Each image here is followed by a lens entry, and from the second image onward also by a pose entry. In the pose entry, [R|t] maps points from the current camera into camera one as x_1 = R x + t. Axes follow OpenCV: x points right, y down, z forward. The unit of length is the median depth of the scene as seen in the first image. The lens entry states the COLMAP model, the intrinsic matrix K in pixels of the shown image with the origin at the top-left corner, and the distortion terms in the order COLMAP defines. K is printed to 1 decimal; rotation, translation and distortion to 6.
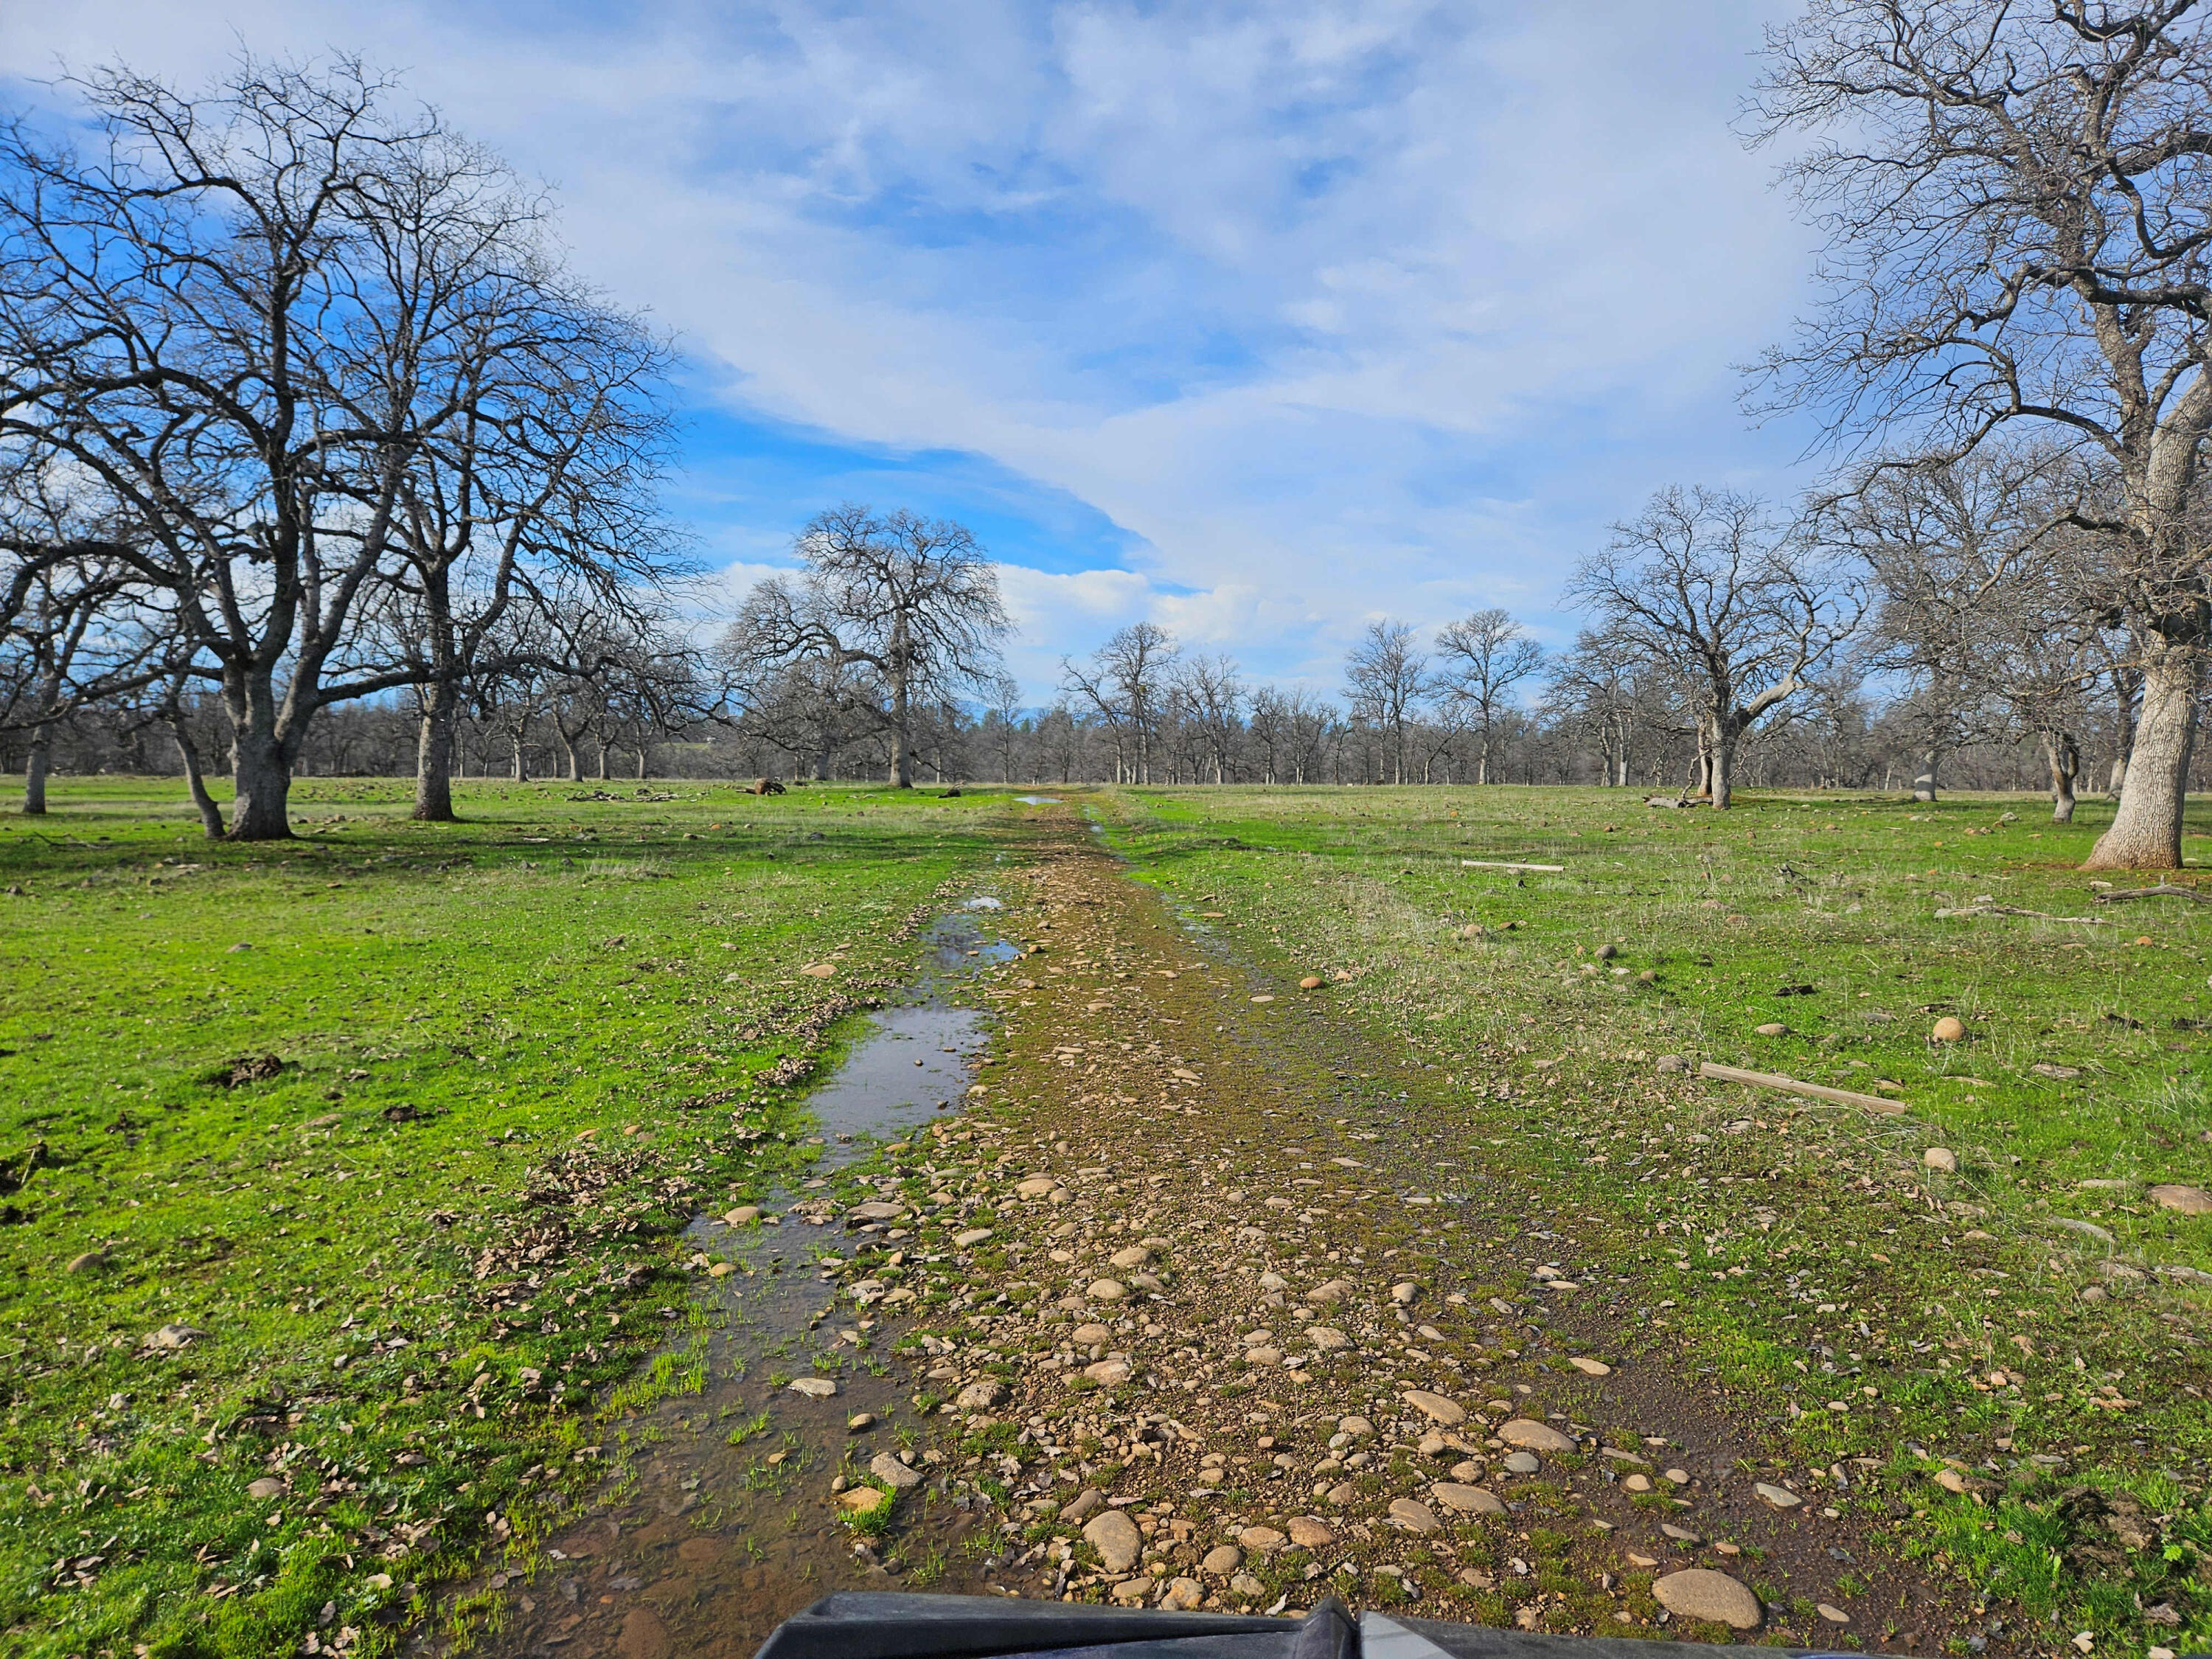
lens RADIAL K [[1504.9, 0, 1106.0], [0, 1504.9, 829.5], [0, 0, 1]] dist [0.070170, -0.000301]
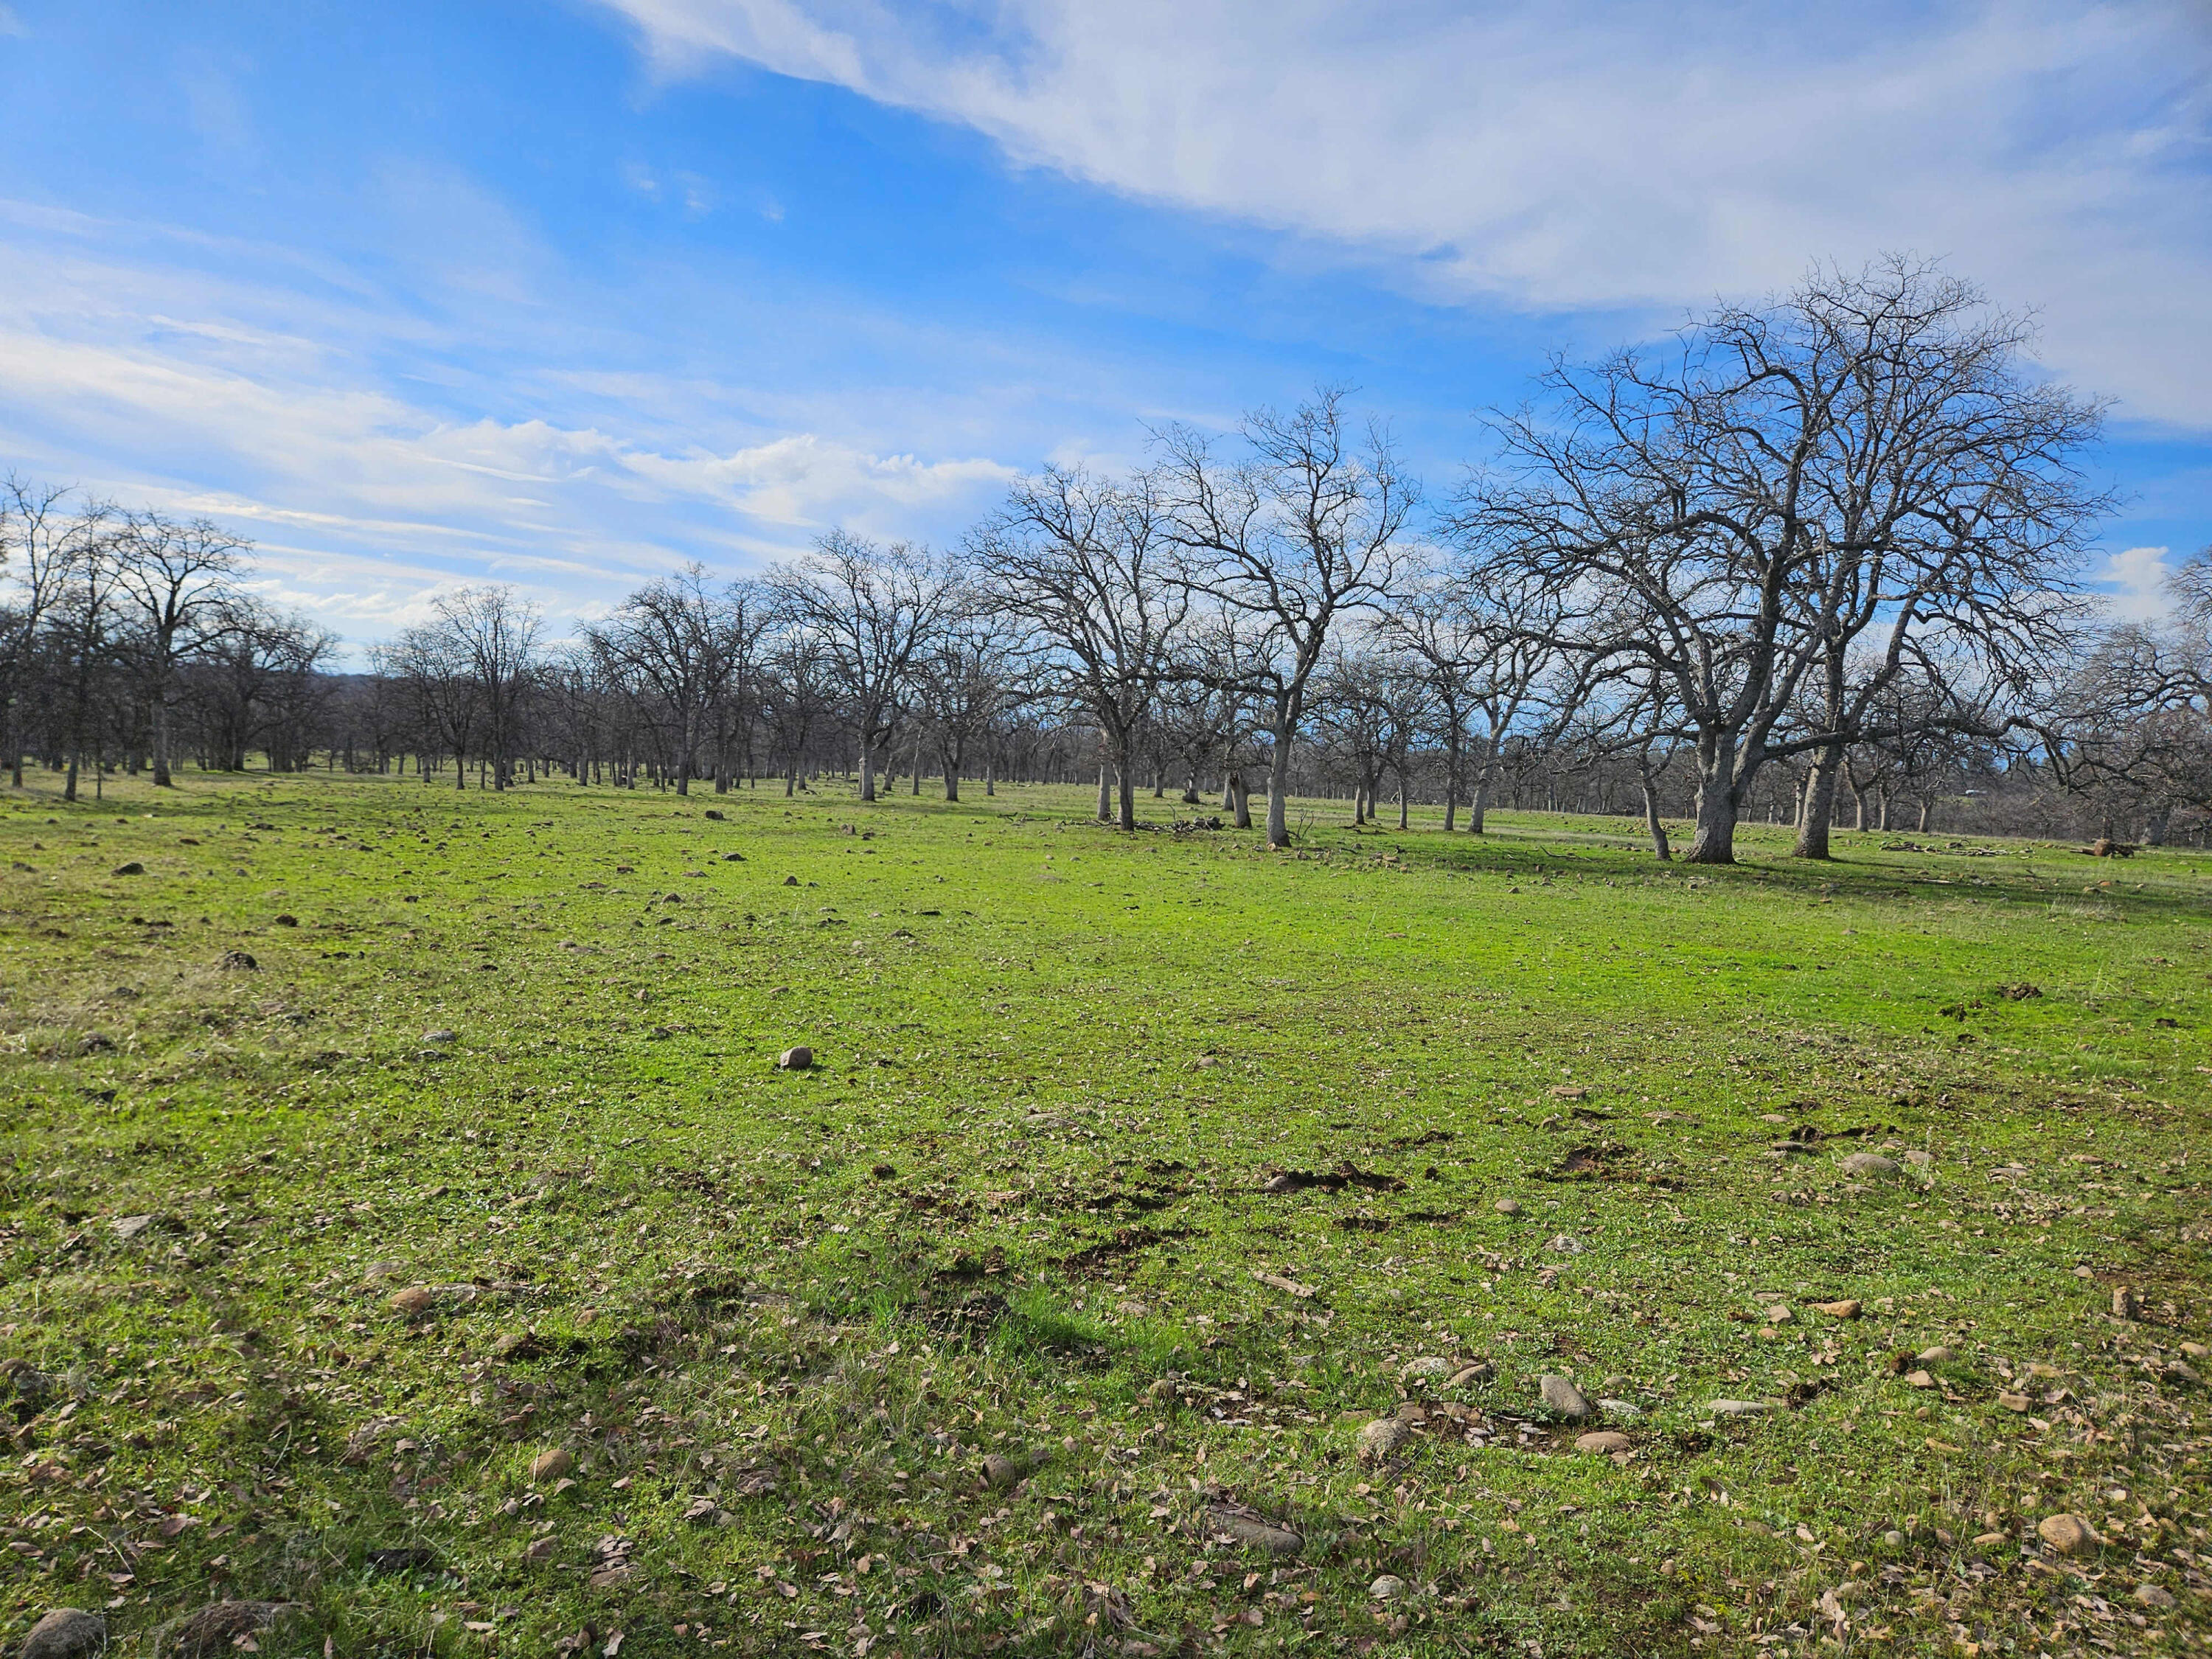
lens RADIAL K [[1504.9, 0, 1106.0], [0, 1504.9, 829.5], [0, 0, 1]] dist [0.070170, -0.000301]
pose [[0.722537, 0.058361, -0.688865, -0.033192], [-0.078571, 0.996906, 0.002047, 0.011502], [0.686853, 0.052646, 0.724887, -0.204867]]
